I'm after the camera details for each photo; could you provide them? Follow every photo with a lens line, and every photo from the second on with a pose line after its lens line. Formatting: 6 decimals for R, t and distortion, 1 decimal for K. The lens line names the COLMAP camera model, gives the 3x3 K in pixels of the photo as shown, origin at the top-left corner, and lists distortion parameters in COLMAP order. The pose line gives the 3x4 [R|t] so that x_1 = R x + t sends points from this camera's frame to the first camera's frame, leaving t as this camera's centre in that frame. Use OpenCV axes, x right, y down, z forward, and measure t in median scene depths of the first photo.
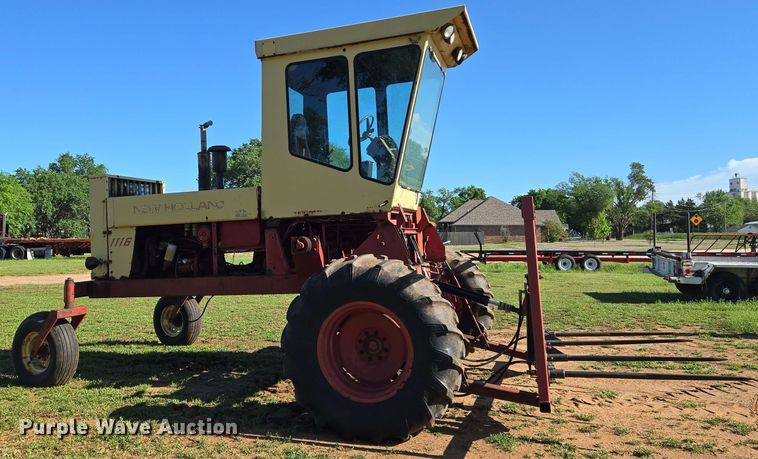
lens RADIAL K [[608.6, 0, 337.6], [0, 608.6, 208.5], [0, 0, 1]] dist [0.081490, -0.002184]
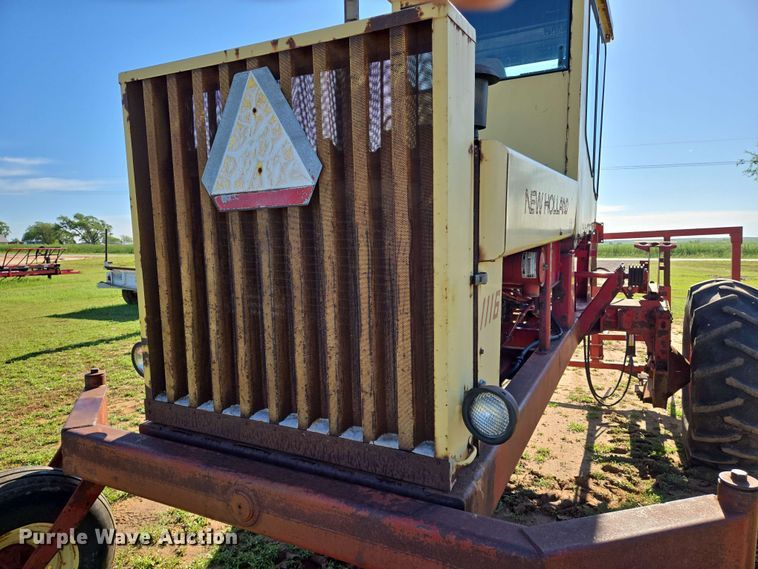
lens RADIAL K [[508.4, 0, 379.0], [0, 508.4, 284.5], [0, 0, 1]] dist [0.088680, -0.082593]
pose [[0.142868, -0.080824, 0.986436, -0.634212], [-0.035247, 0.995612, 0.086681, 0.026107], [-0.989114, -0.047153, 0.139392, 1.089003]]
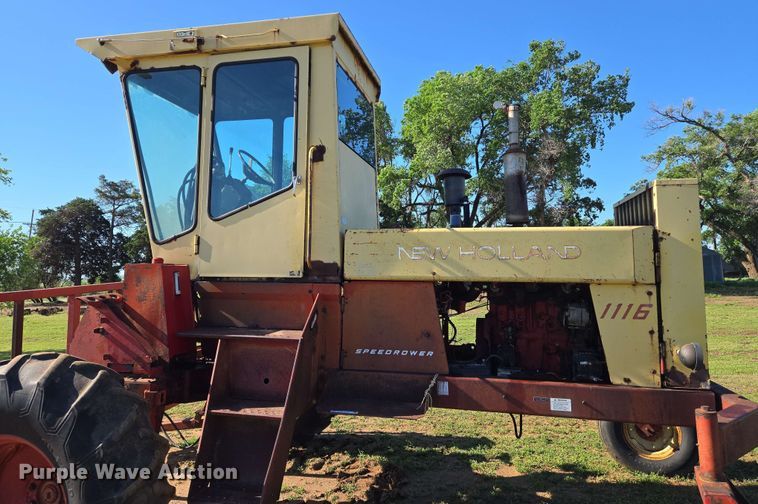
lens RADIAL K [[502.8, 0, 378.1], [0, 502.8, 220.3], [0, 0, 1]] dist [0.071910, -0.055594]
pose [[-0.994275, 0.025638, -0.103727, -0.046882], [0.040766, 0.988376, -0.146465, 0.039947], [0.098766, -0.149855, -0.983762, 1.683645]]
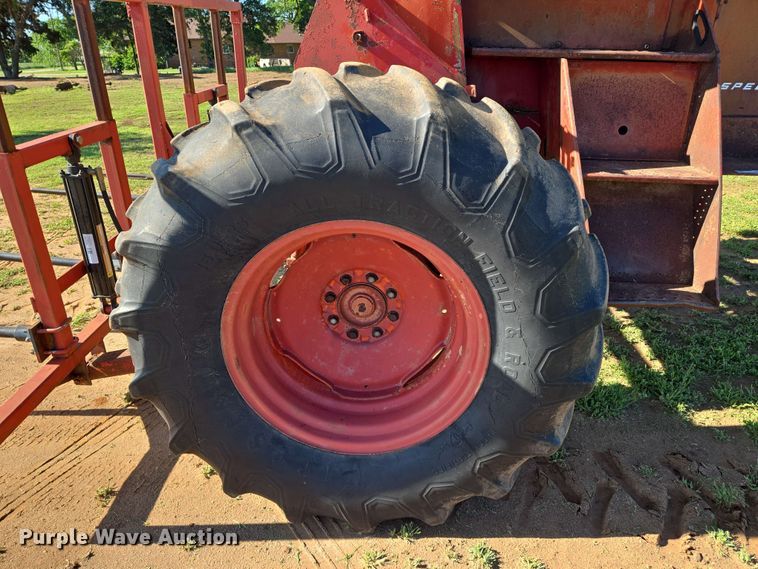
lens RADIAL K [[508.4, 0, 379.0], [0, 508.4, 284.5], [0, 0, 1]] dist [0.088680, -0.082593]
pose [[-0.959394, 0.138638, -0.245648, 0.243800], [0.037988, 0.926447, 0.374503, 0.080040], [0.279500, 0.349964, -0.894094, 1.441479]]
